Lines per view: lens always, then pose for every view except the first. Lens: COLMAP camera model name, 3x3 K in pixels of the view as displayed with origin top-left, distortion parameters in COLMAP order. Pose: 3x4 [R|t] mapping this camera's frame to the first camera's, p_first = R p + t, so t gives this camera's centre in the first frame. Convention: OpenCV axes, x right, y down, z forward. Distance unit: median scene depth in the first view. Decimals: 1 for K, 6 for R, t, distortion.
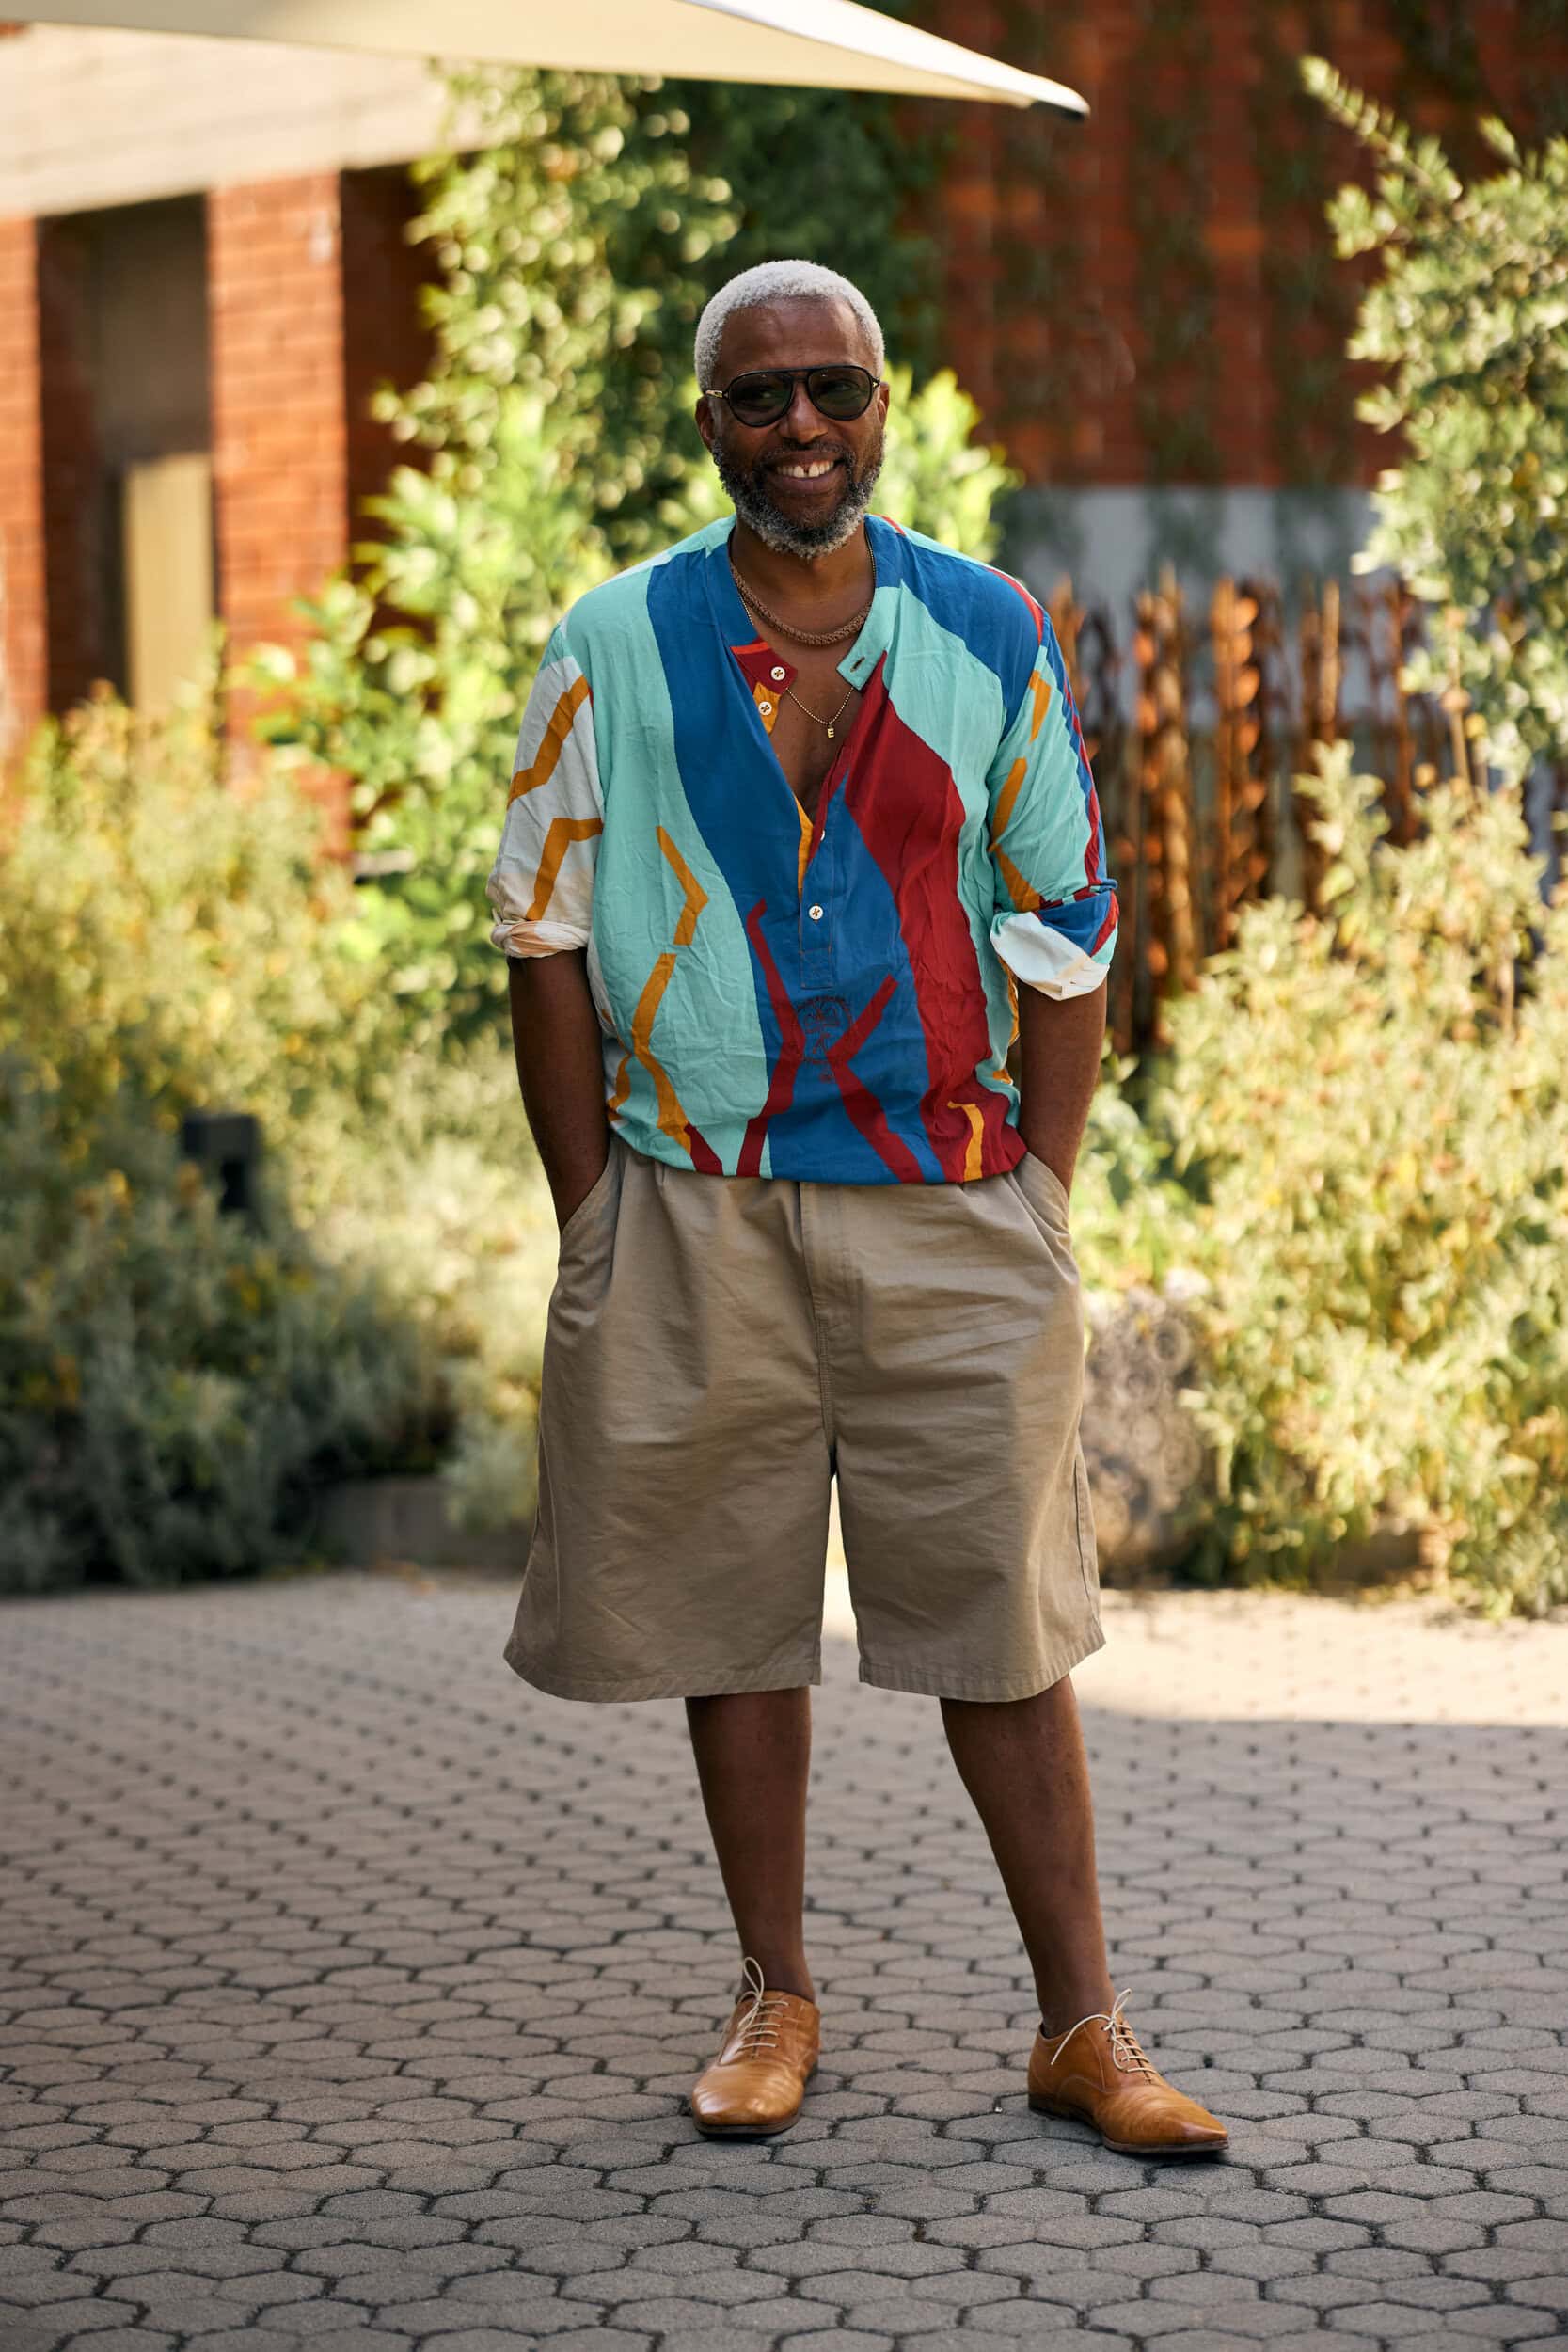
lens RADIAL K [[5680.2, 0, 784.0], [0, 5680.2, 1176.0], [0, 0, 1]] dist [0.089478, -0.141854]
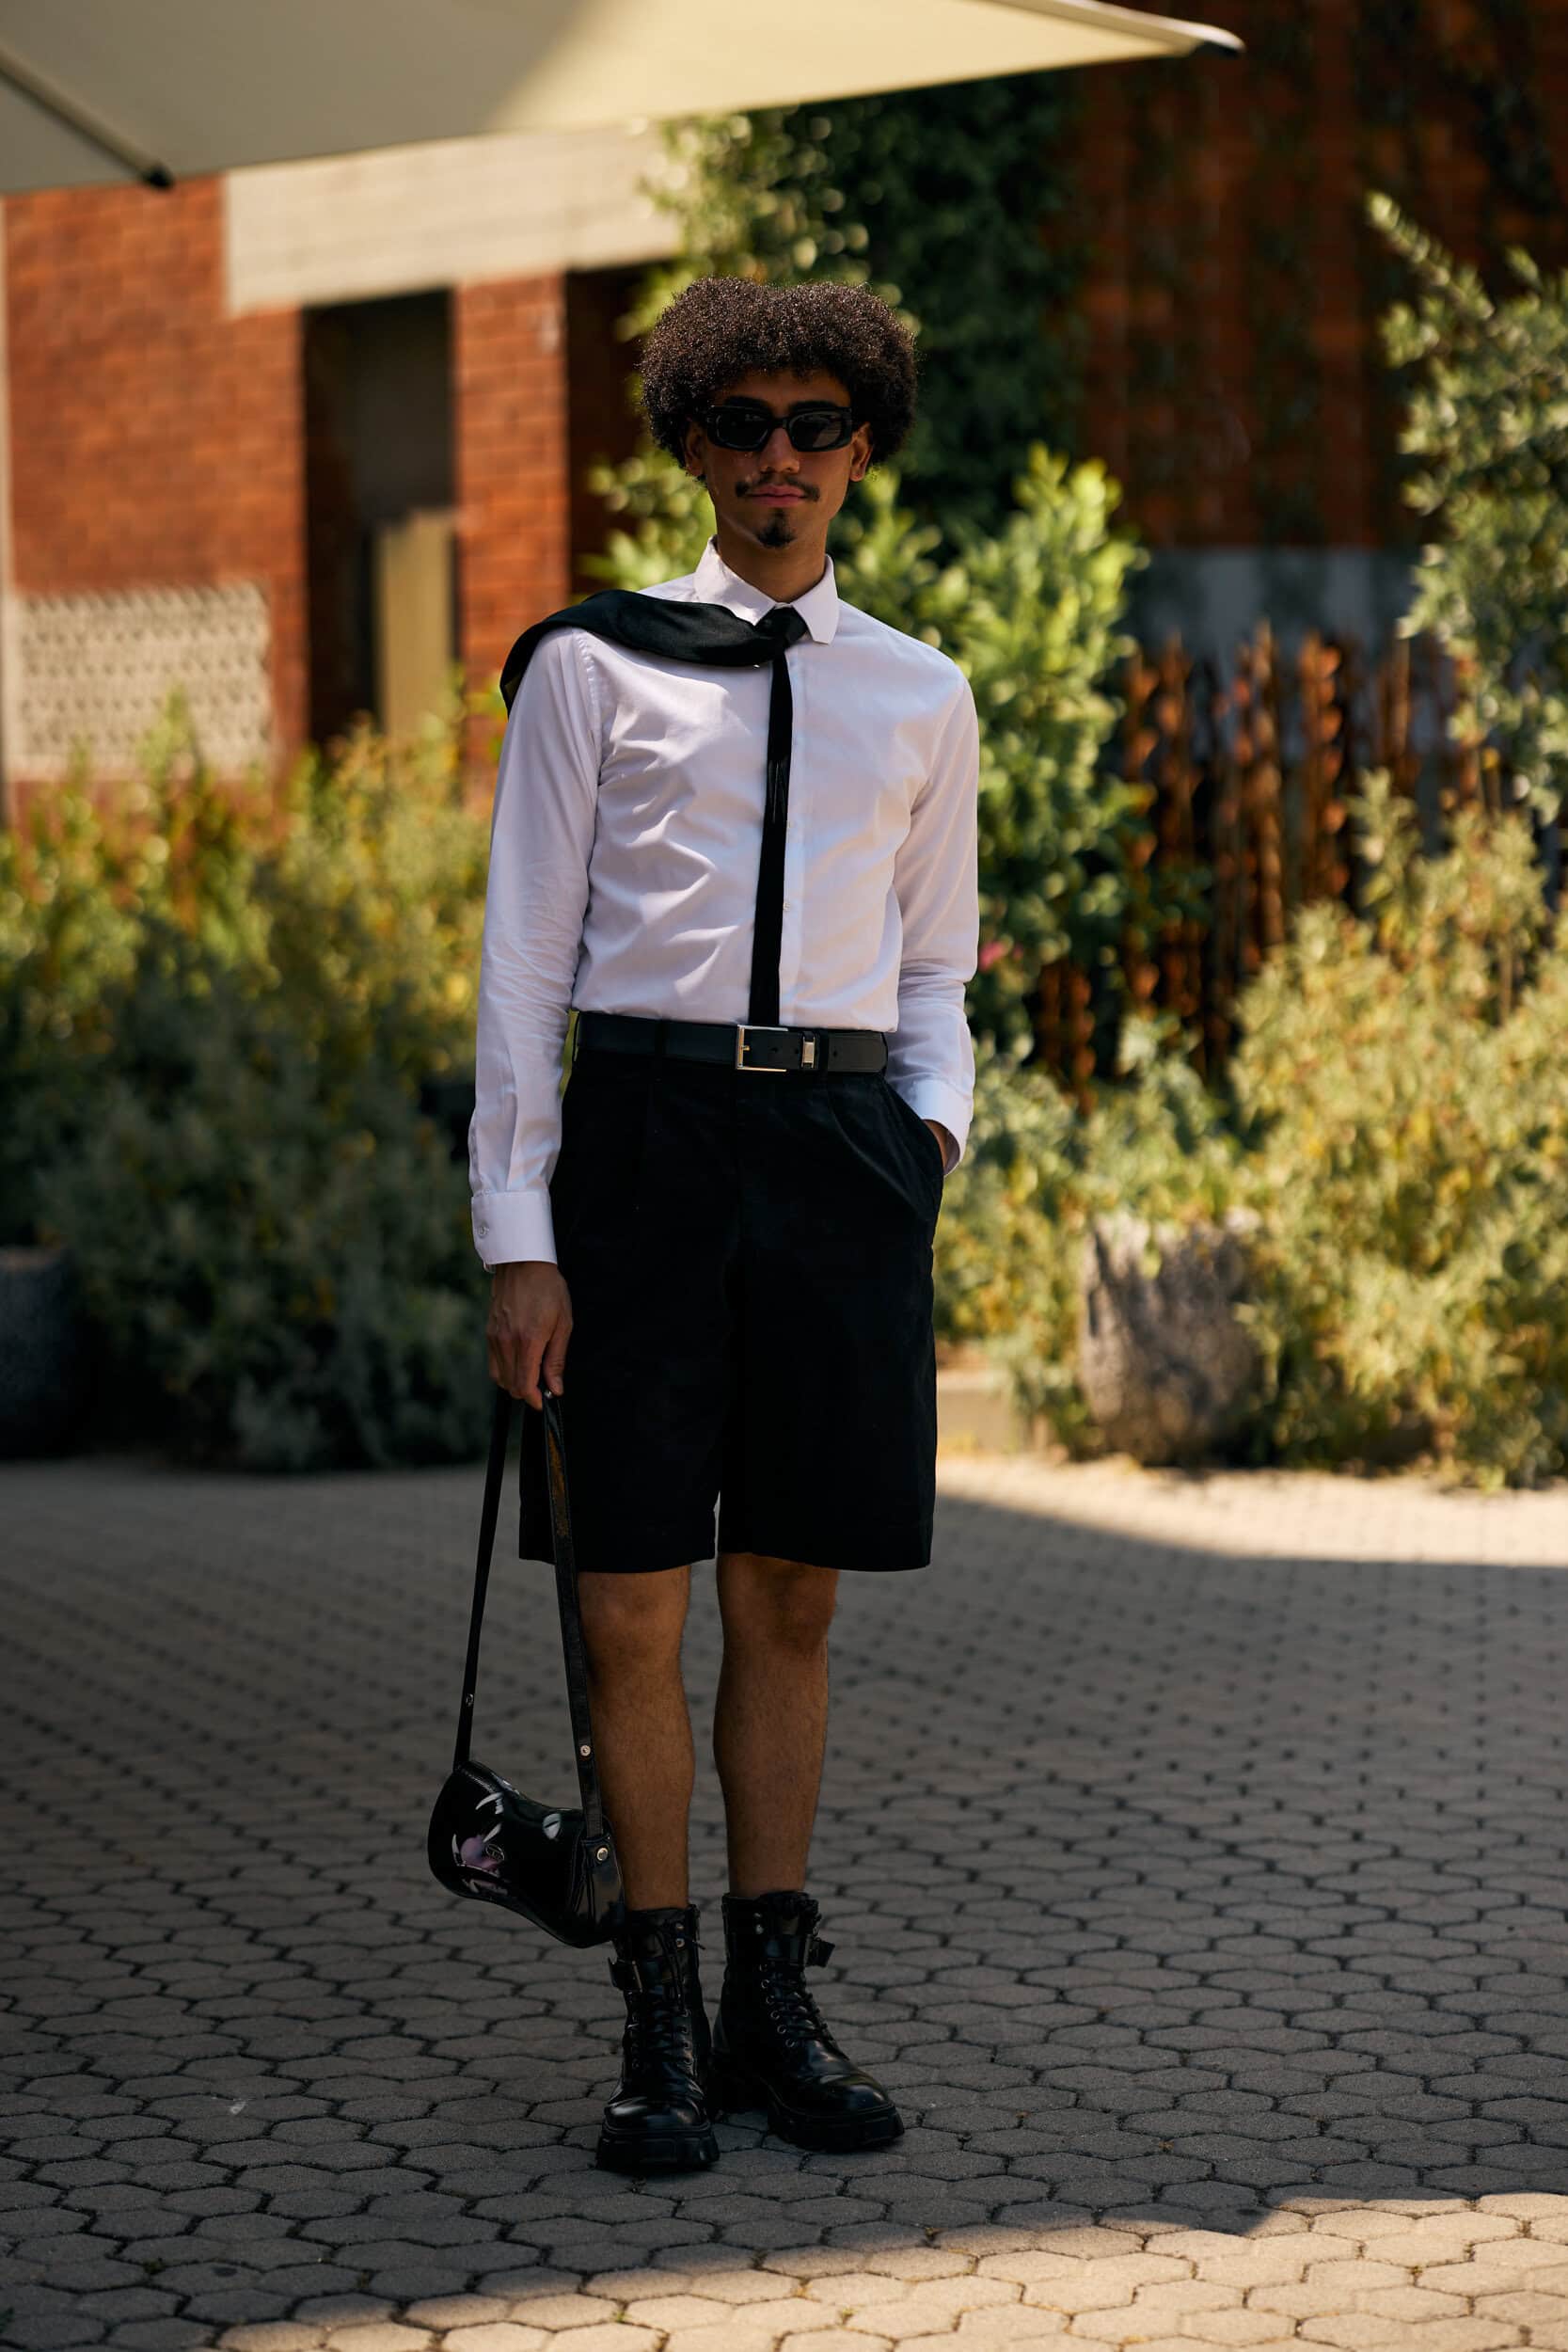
lens RADIAL K [[6340.5, 0, 784.5], [0, 6340.5, 1174.4], [0, 0, 1]] dist [0.062073, -0.462694]
pose [[0.998653, 0.003560, -0.051766, 0.041508], [-0.004101, 0.999938, -0.010365, 0.022942], [0.051726, 0.010563, 0.998605, -0.343218]]
